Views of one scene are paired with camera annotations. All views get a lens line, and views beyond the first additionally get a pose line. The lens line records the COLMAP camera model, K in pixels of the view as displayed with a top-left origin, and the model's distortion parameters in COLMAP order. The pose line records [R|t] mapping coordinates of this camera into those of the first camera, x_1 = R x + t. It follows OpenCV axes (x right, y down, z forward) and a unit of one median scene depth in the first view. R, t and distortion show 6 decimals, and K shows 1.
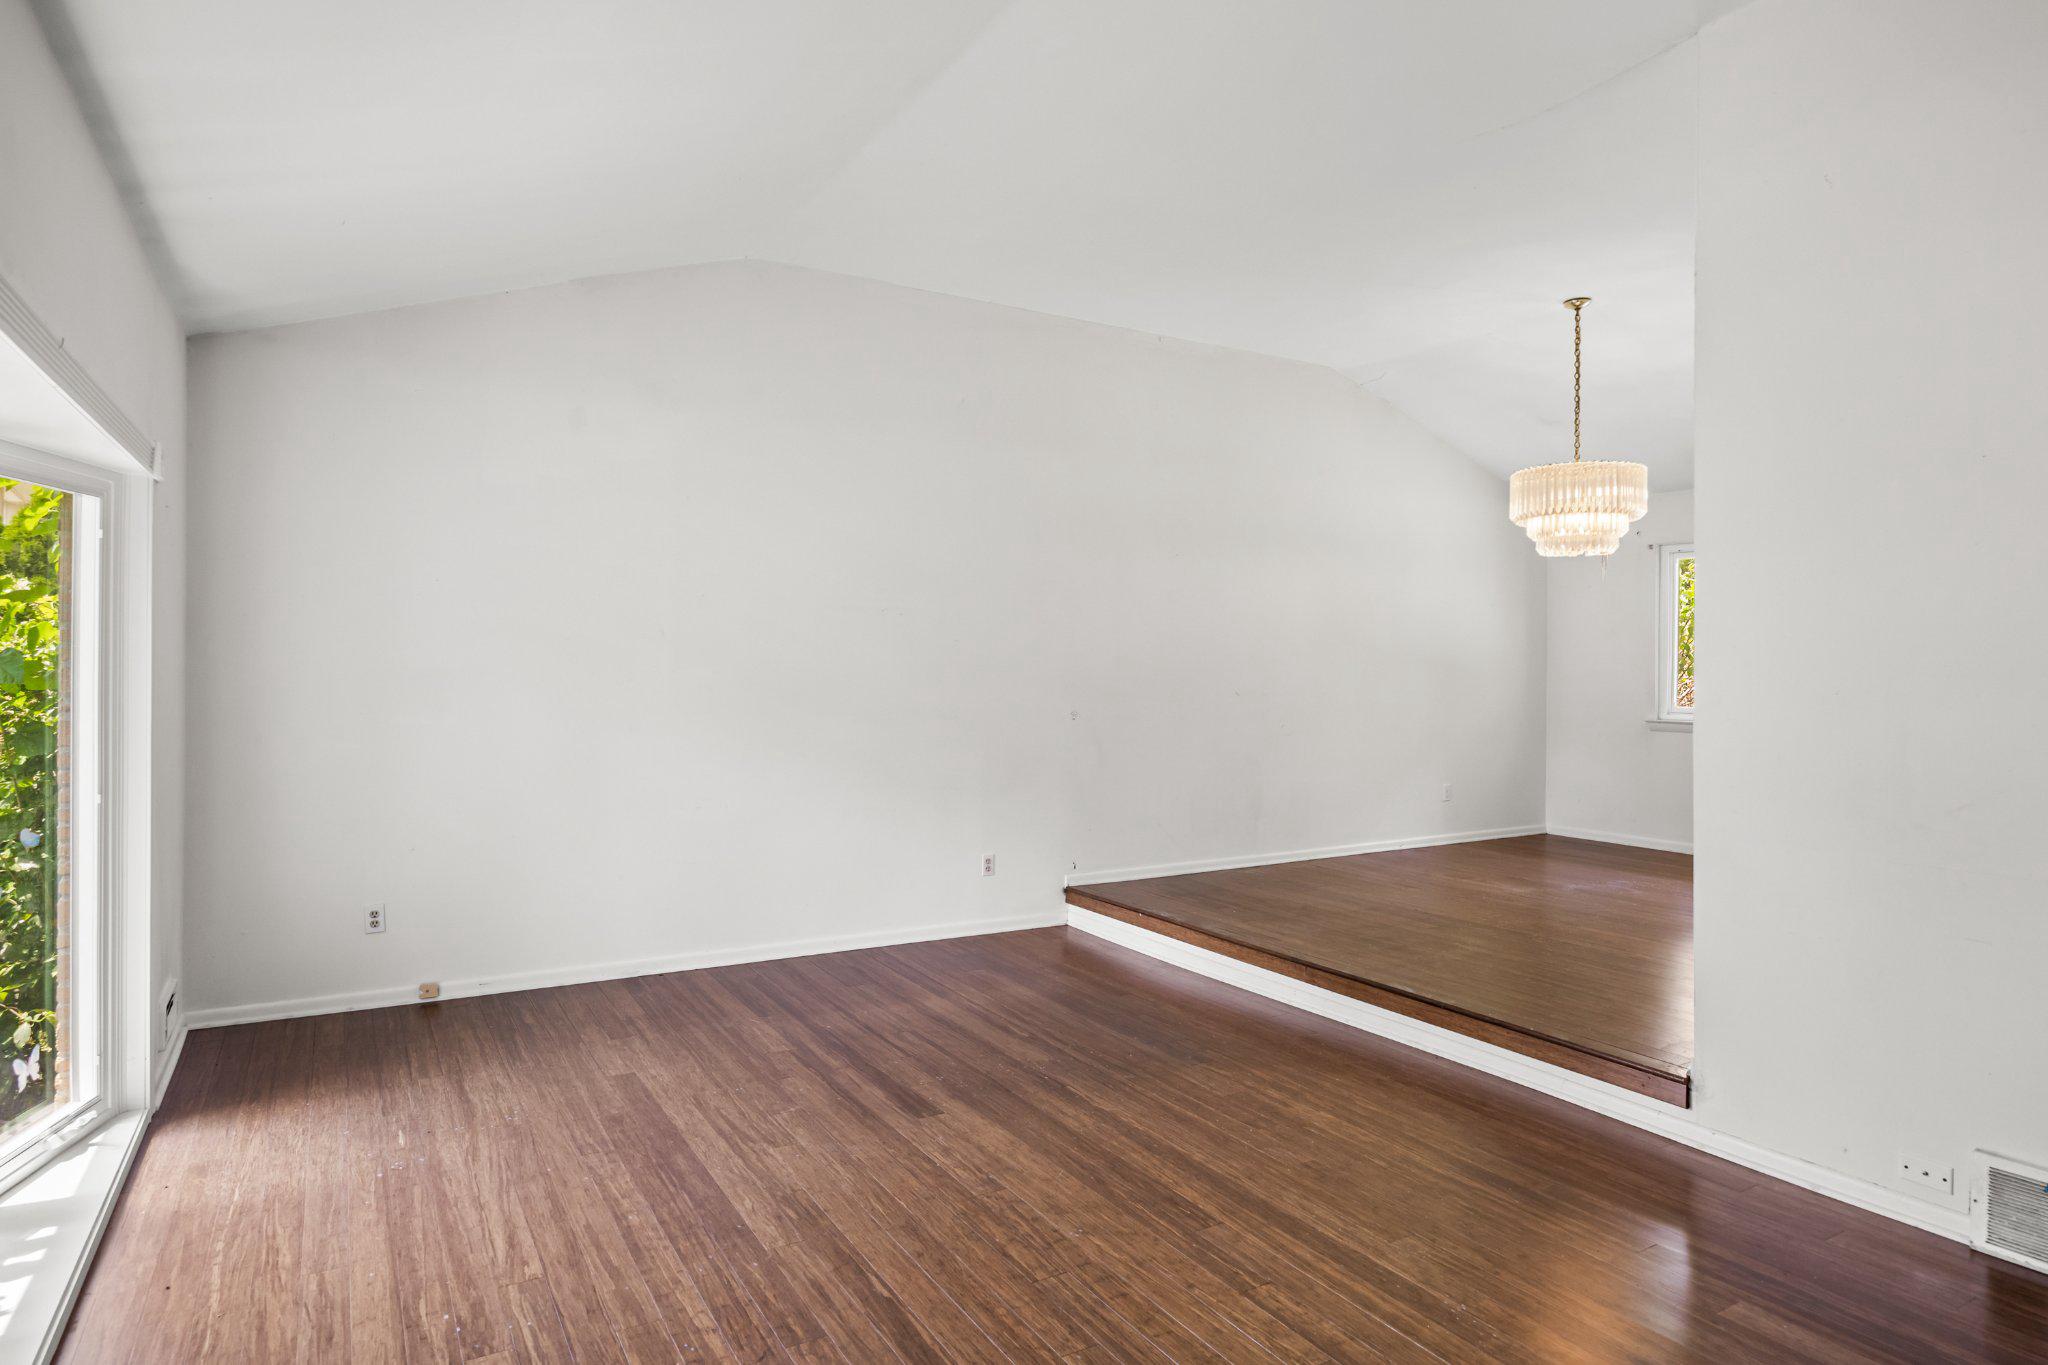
lens RADIAL K [[1140.4, 0, 1033.3], [0, 1140.4, 662.7], [0, 0, 1]] dist [0.006549, 0.002208]
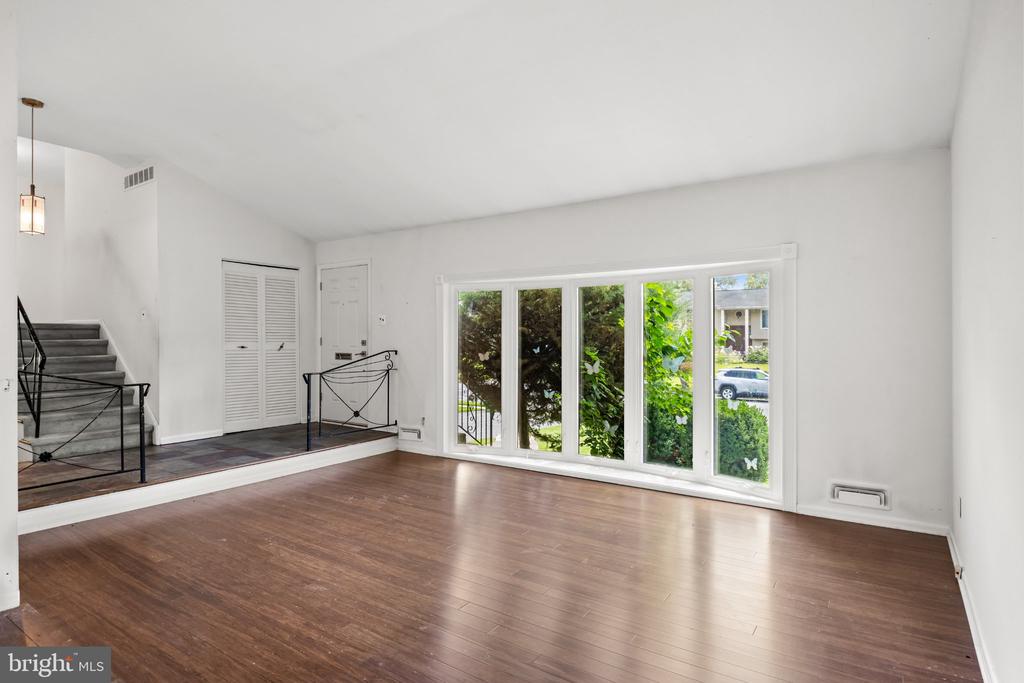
lens RADIAL K [[570.2, 0, 515.2], [0, 570.2, 340.1], [0, 0, 1]] dist [0.006549, 0.002208]
pose [[-0.907856, -0.008093, -0.419203, 0.253019], [-0.005555, 0.999958, -0.007276, 0.026747], [0.419244, -0.004277, -0.907863, 1.548906]]
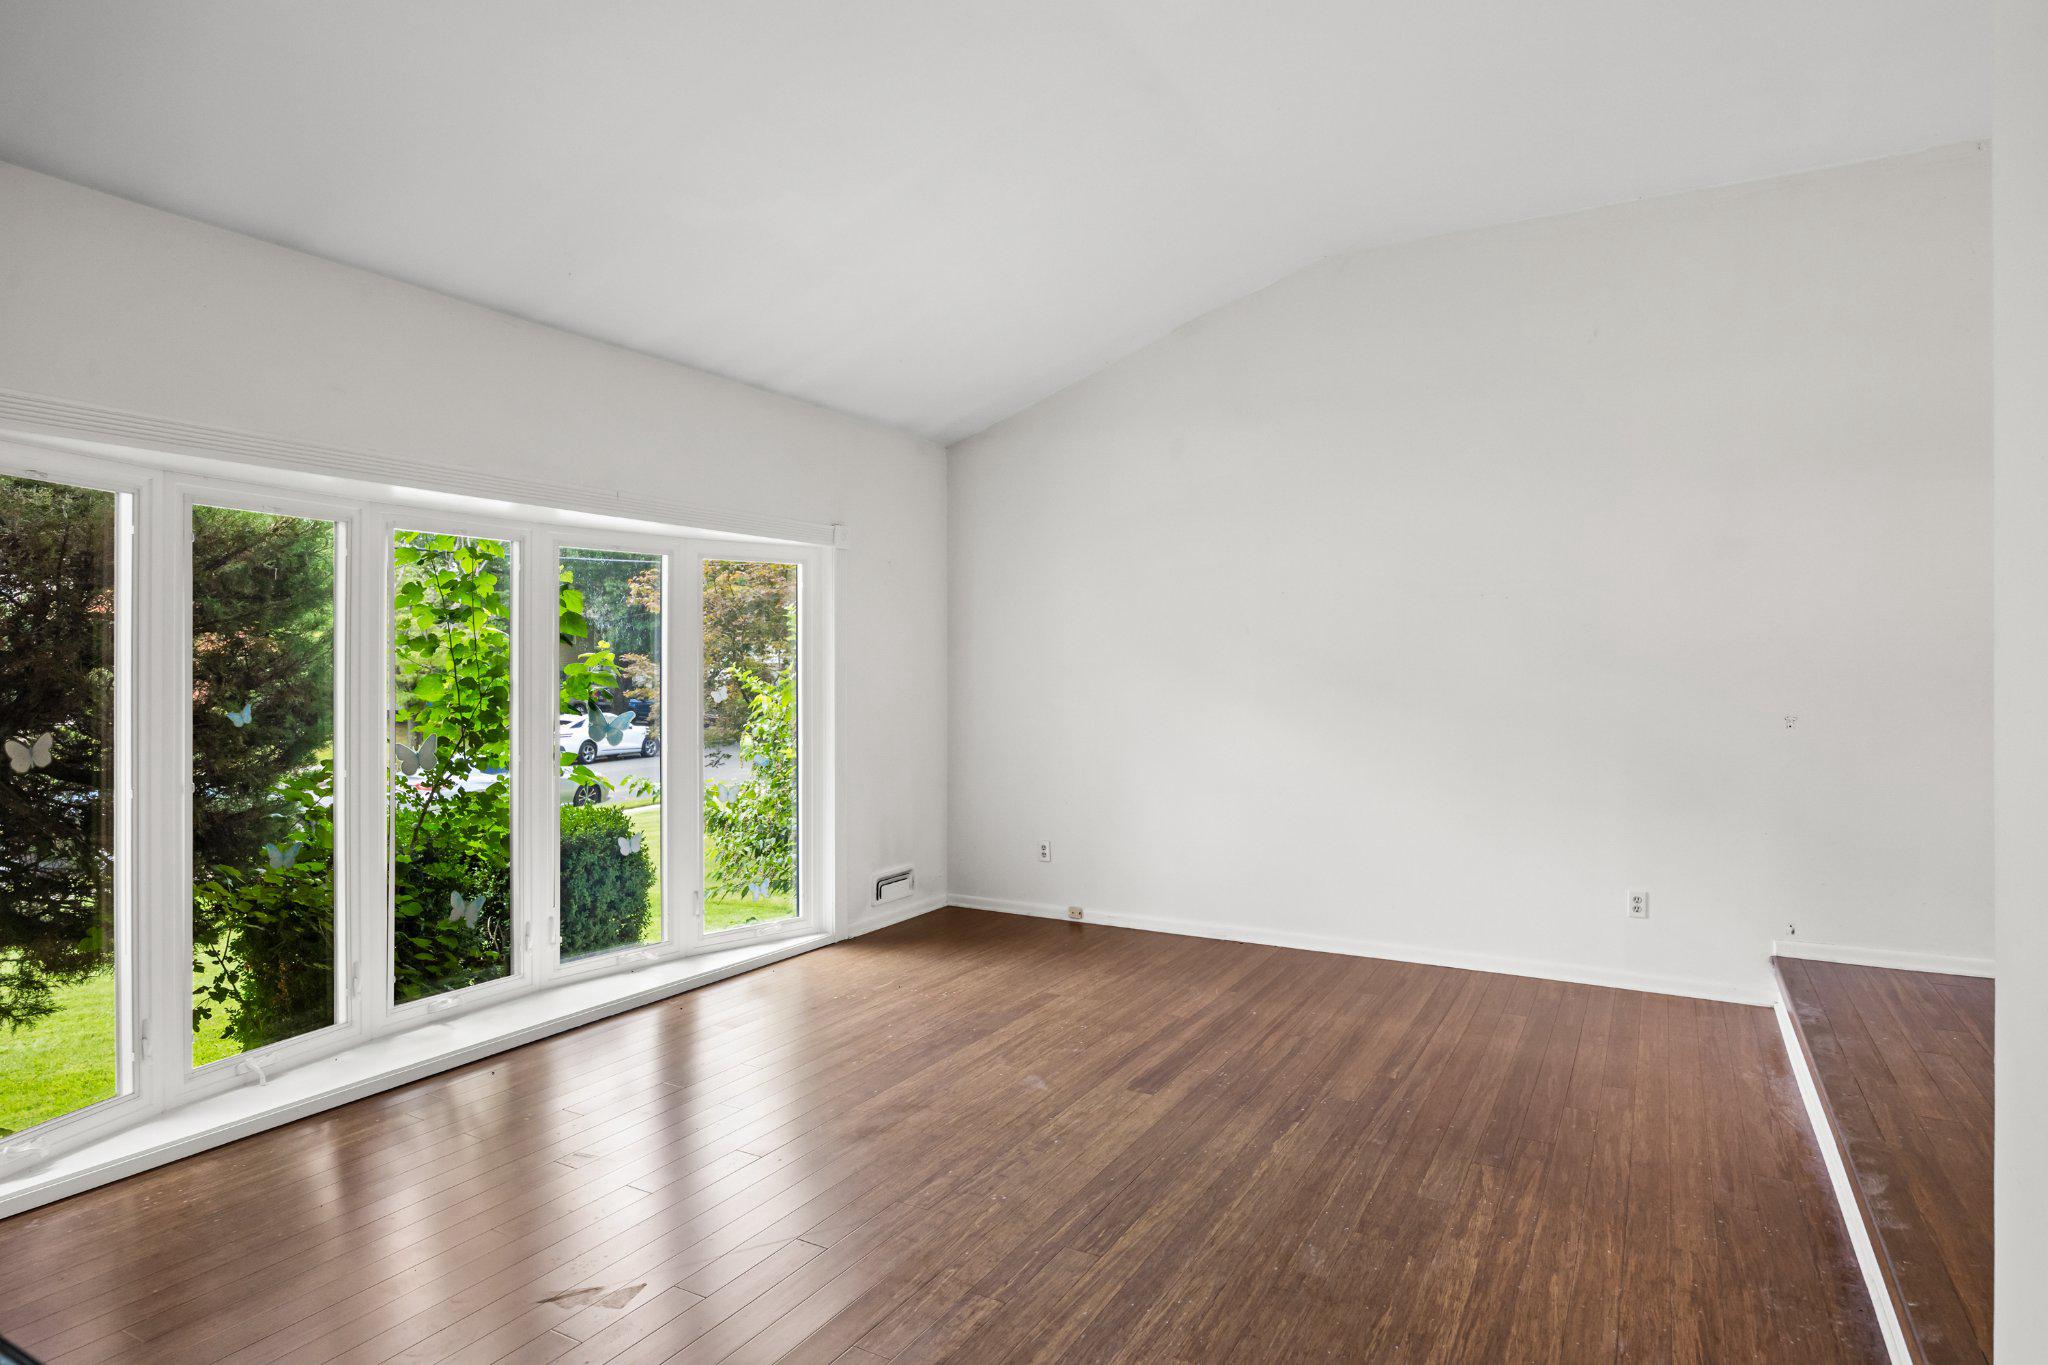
lens RADIAL K [[1140.4, 0, 1030.9], [0, 1140.4, 679.1], [0, 0, 1]] dist [0.006549, 0.002208]
pose [[0.507171, -0.002493, -0.861842, 0.631844], [0.011281, 0.999929, 0.003746, 0.017896], [0.861771, -0.011622, 0.507164, 0.339461]]
